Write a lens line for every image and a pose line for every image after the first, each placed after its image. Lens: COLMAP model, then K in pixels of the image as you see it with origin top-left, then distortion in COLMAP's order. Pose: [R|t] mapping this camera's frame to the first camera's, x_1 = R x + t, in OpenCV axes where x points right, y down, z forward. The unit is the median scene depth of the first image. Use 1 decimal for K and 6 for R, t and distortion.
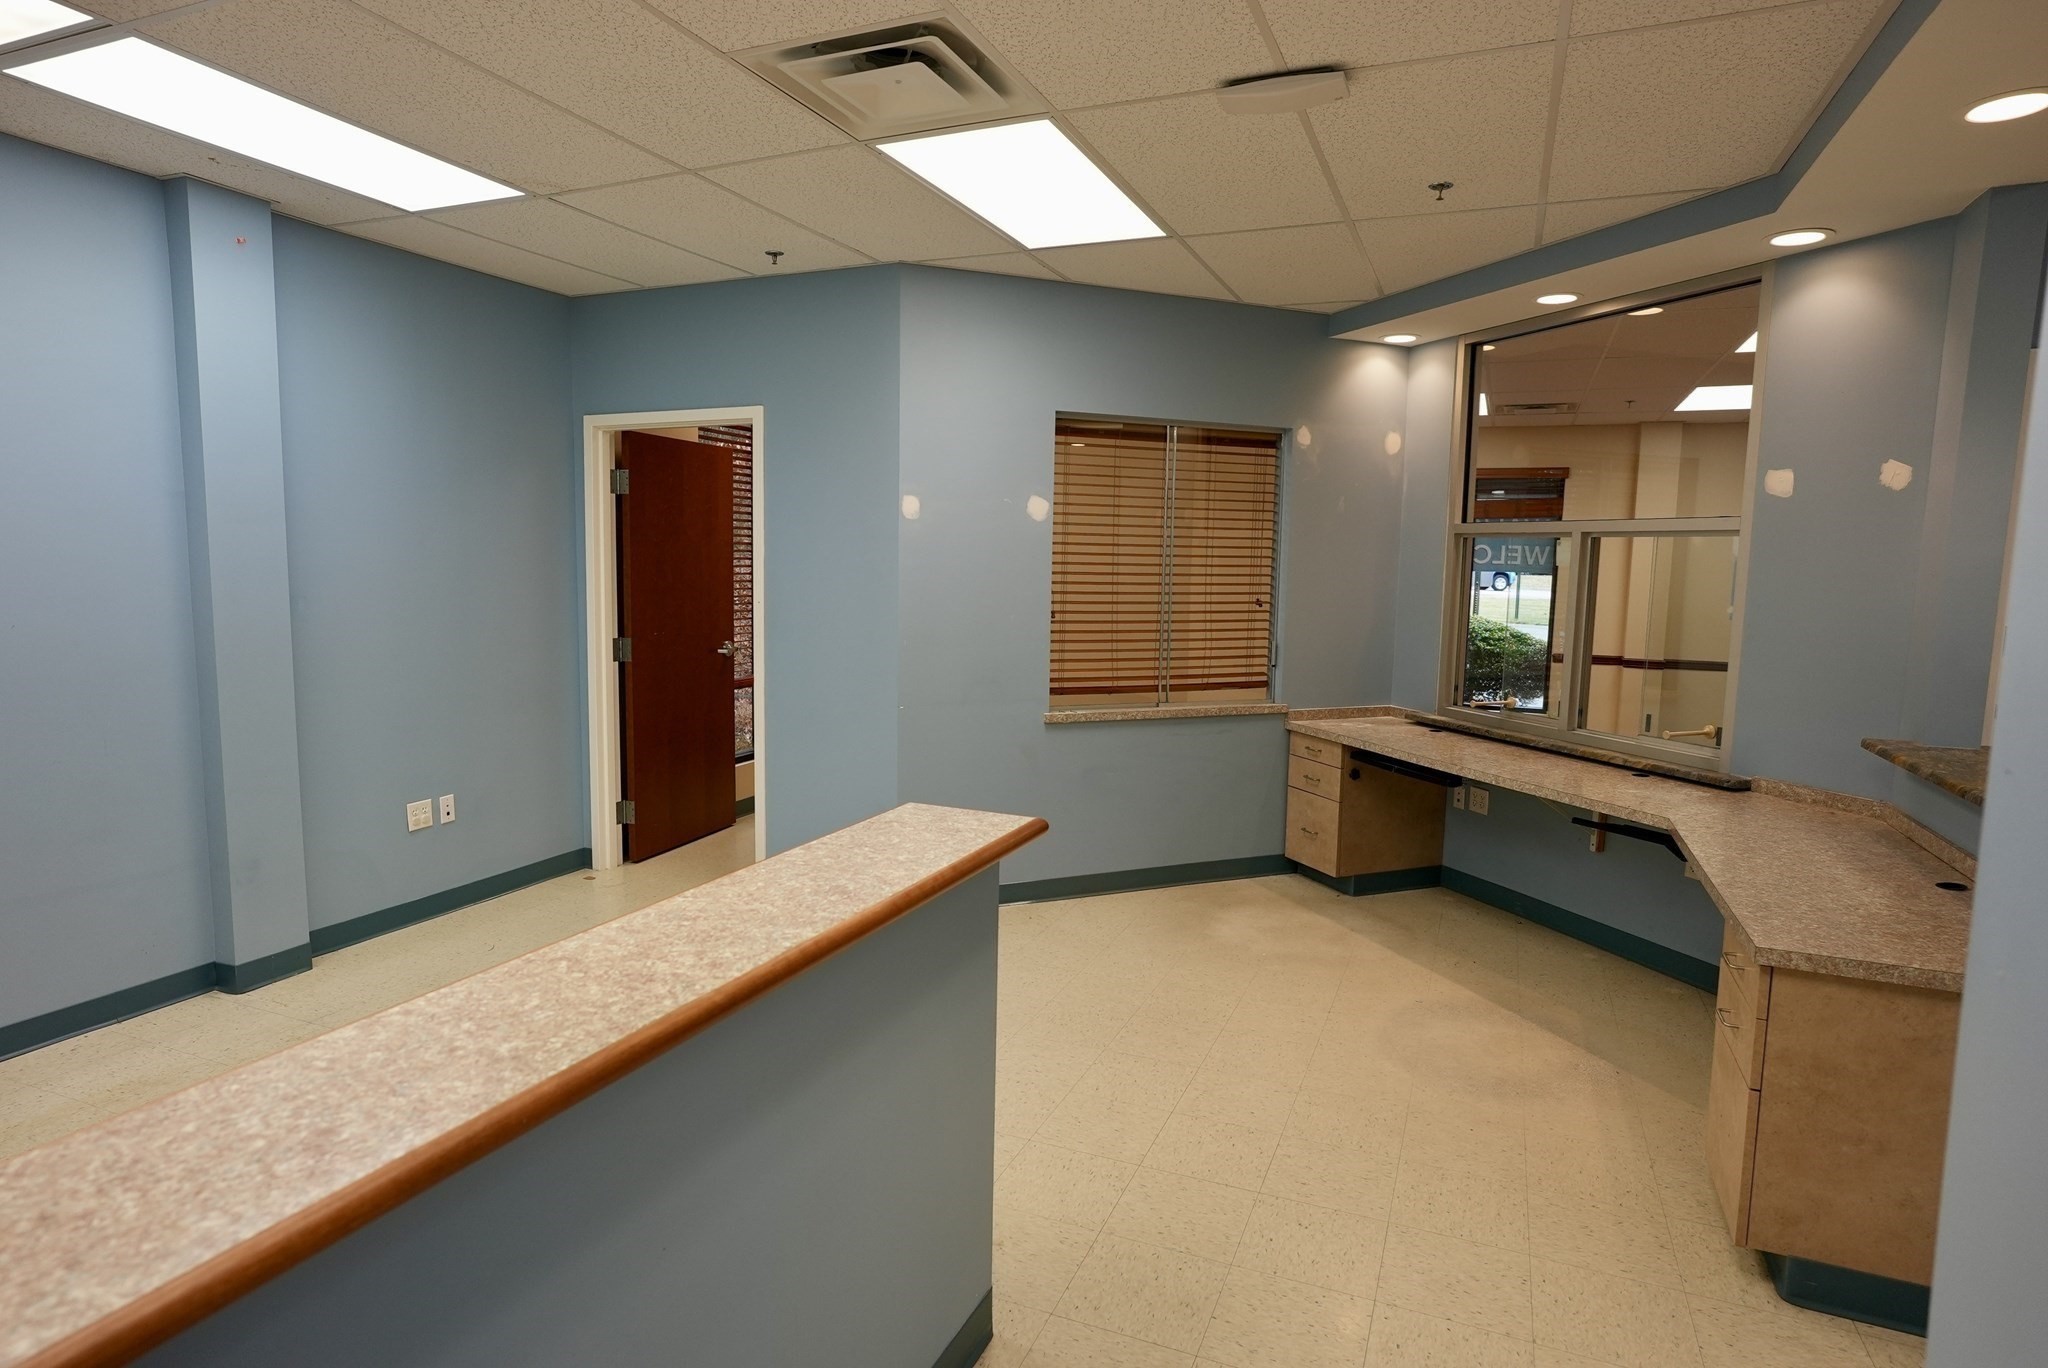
lens RADIAL K [[1123.4, 0, 1023.2], [0, 1123.4, 680.6], [0, 0, 1]] dist [-0.053842, 0.038255]
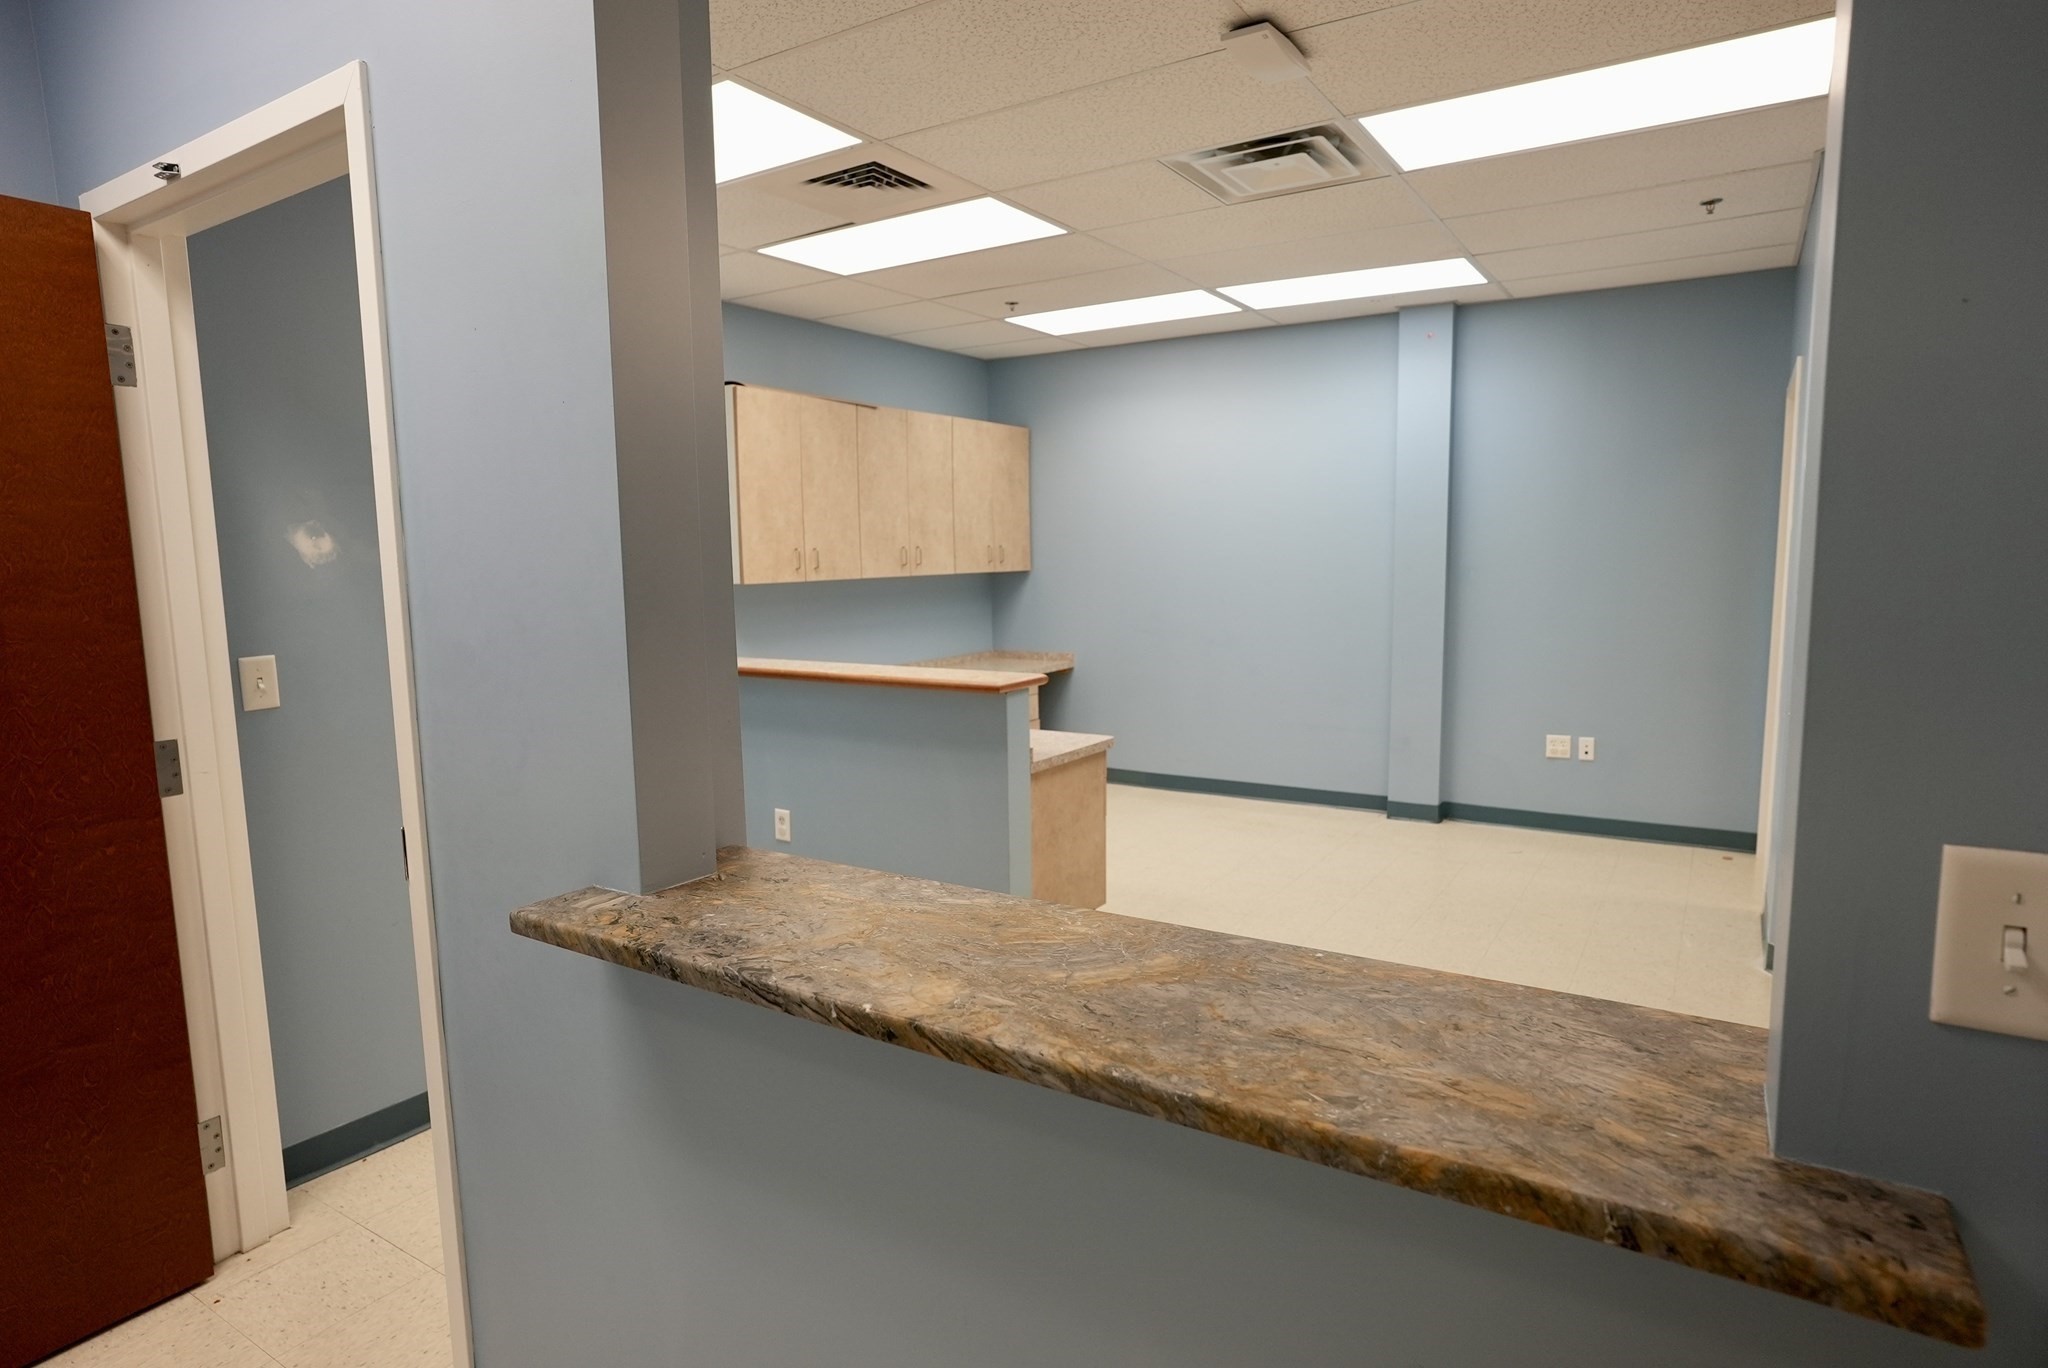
lens RADIAL K [[1123.4, 0, 1023.2], [0, 1123.4, 680.6], [0, 0, 1]] dist [-0.053842, 0.038255]
pose [[-0.165153, 0.100904, -0.981093, 0.829592], [-0.095208, 0.988476, 0.117690, -0.044077], [0.981662, 0.112845, -0.153643, 0.646726]]
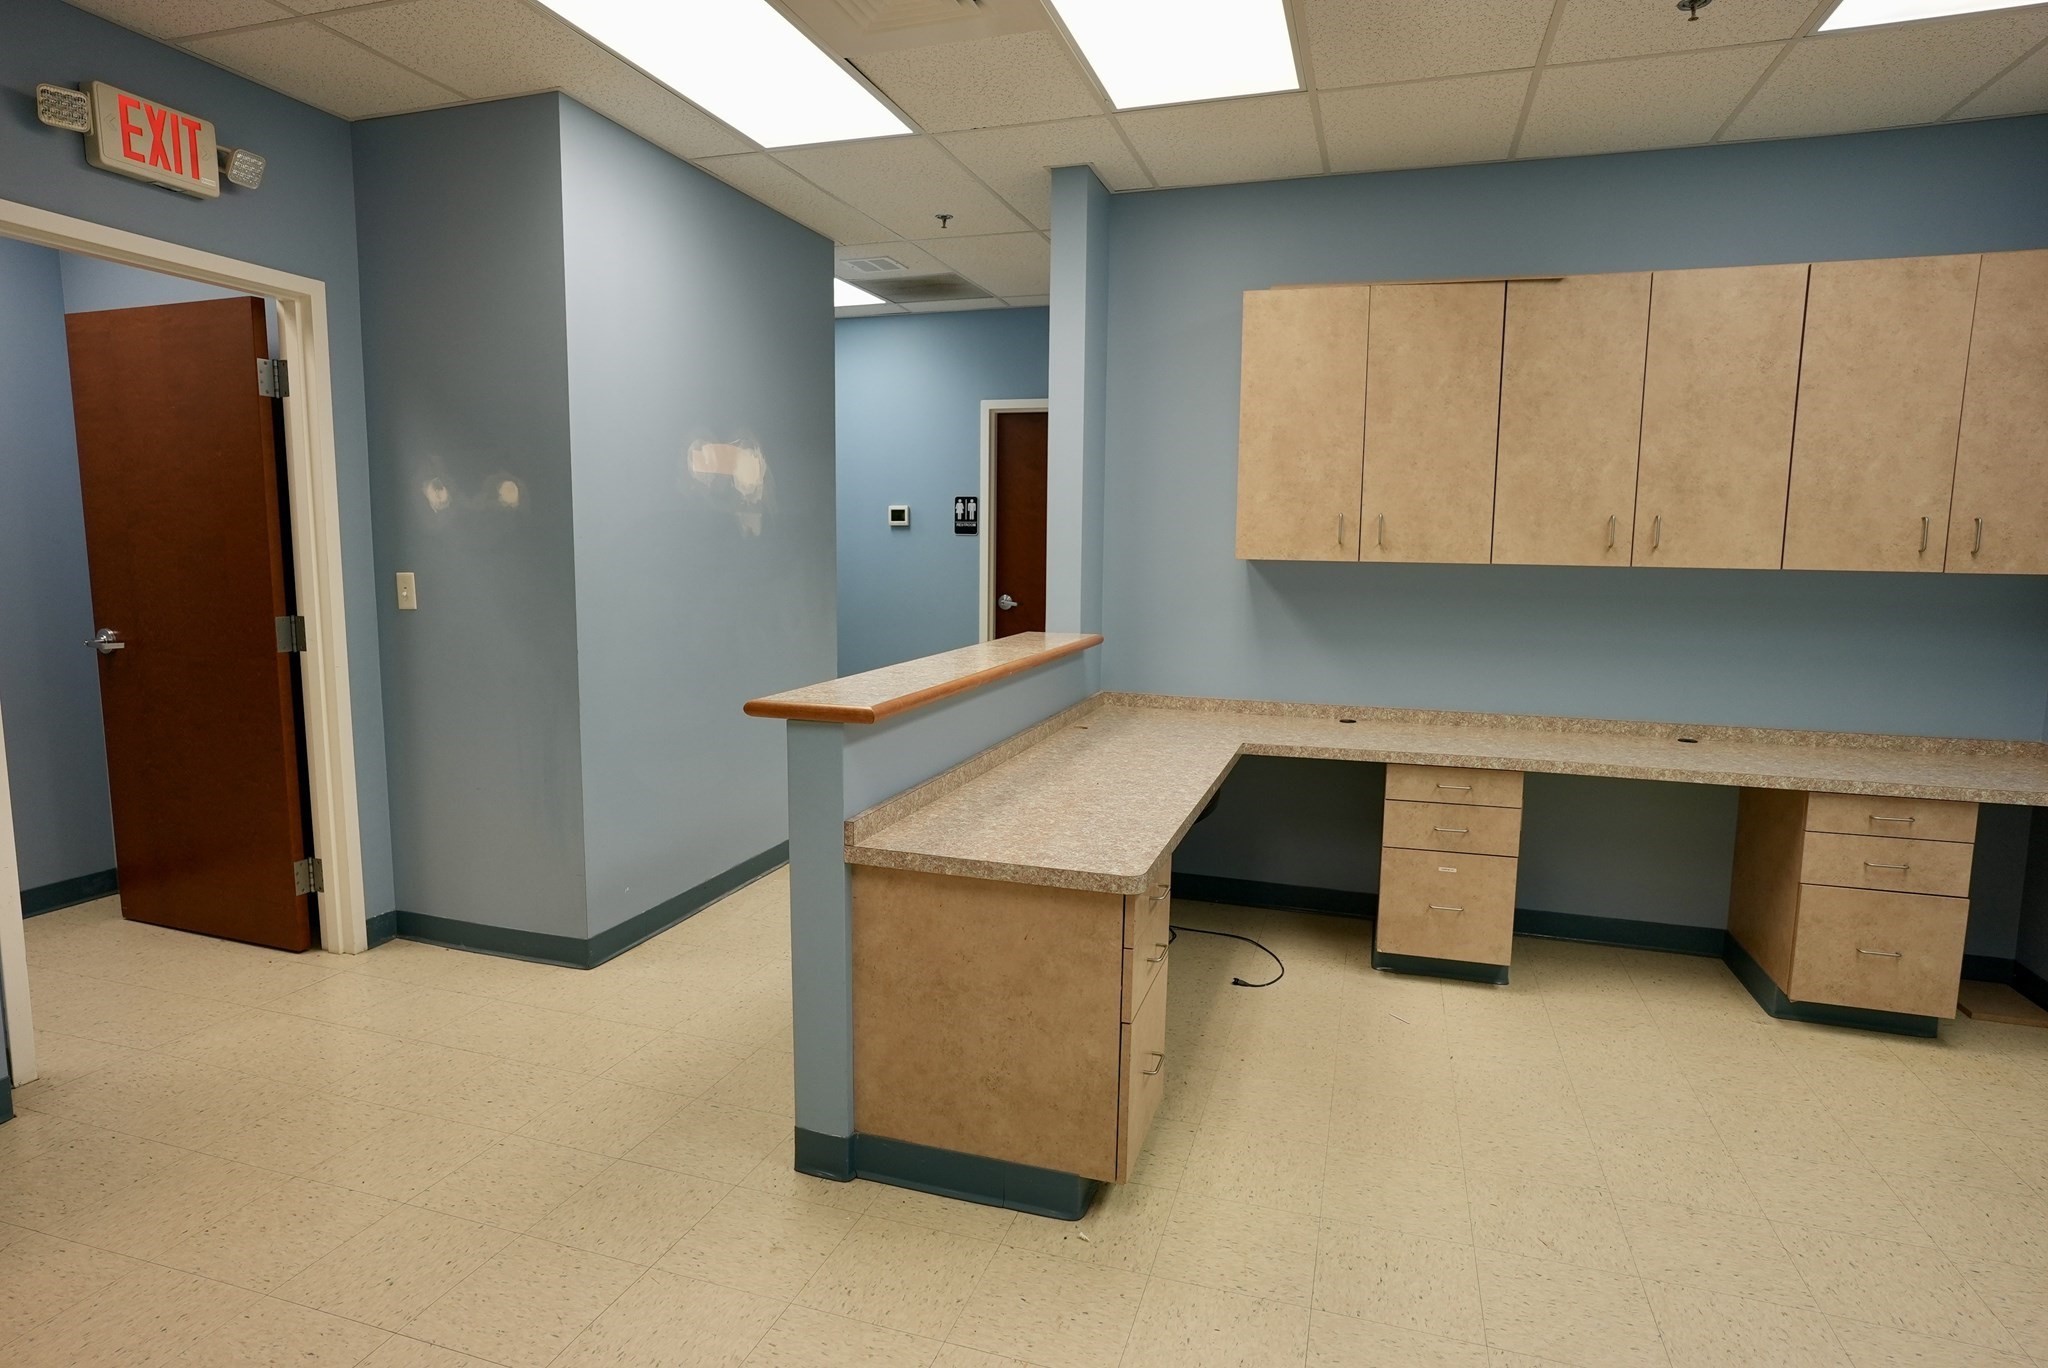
lens RADIAL K [[1123.4, 0, 1023.2], [0, 1123.4, 680.6], [0, 0, 1]] dist [-0.053842, 0.038255]
pose [[-0.995182, -0.016681, -0.096613, -0.078903], [-0.038620, 0.972445, 0.229910, -0.083020], [0.090116, 0.232534, -0.968404, 1.045846]]
